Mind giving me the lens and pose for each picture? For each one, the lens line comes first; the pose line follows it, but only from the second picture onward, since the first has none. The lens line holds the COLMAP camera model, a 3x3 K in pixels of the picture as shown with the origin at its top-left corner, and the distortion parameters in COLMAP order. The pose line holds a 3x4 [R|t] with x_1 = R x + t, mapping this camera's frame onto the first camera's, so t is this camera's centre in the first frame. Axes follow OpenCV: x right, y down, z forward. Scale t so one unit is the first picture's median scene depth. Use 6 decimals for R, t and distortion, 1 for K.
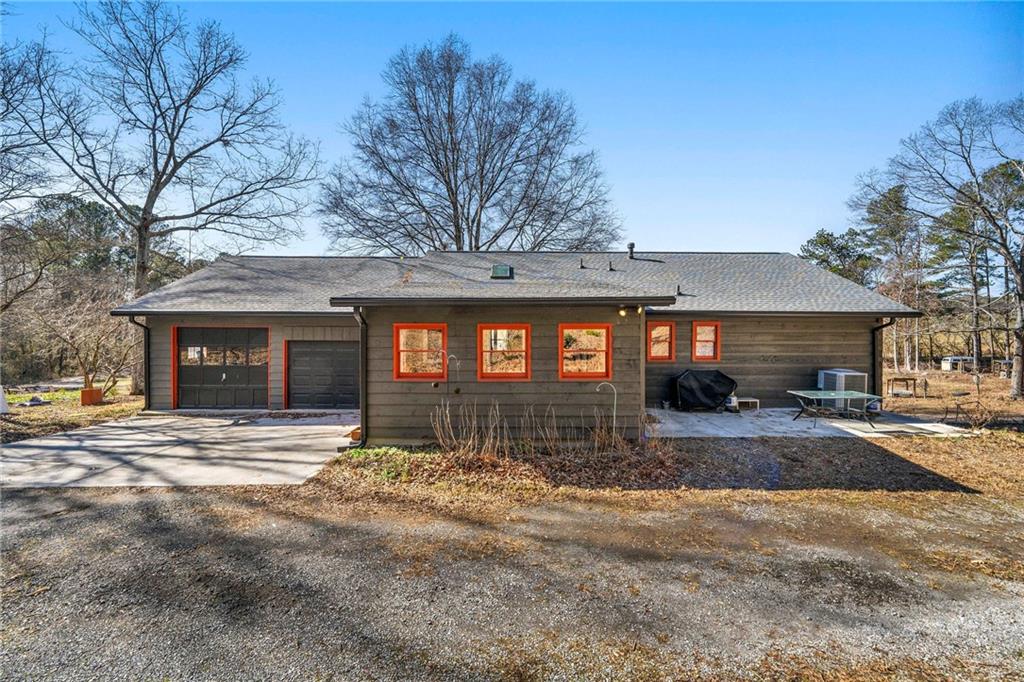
lens RADIAL K [[414.6, 0, 513.3], [0, 414.6, 347.7], [0, 0, 1]] dist [0.000893, 0.000067]
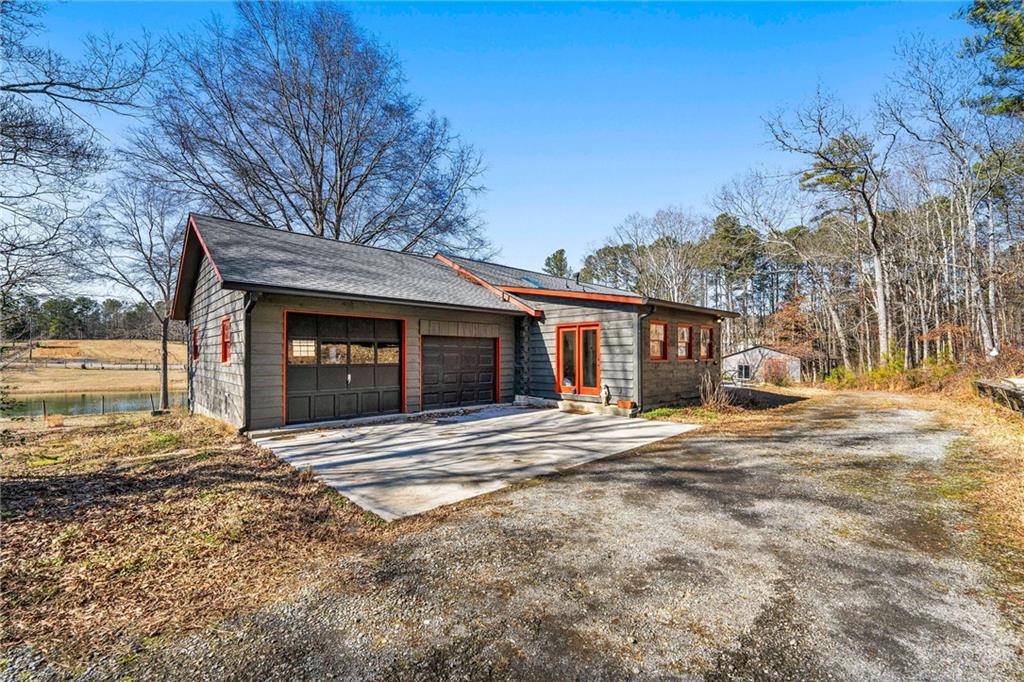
lens RADIAL K [[414.6, 0, 513.3], [0, 414.6, 347.7], [0, 0, 1]] dist [0.000893, 0.000067]
pose [[0.739421, 0.010545, 0.673161, -1.012395], [0.009930, 0.999598, -0.026566, 0.036338], [-0.673170, 0.026327, 0.739019, 0.194375]]
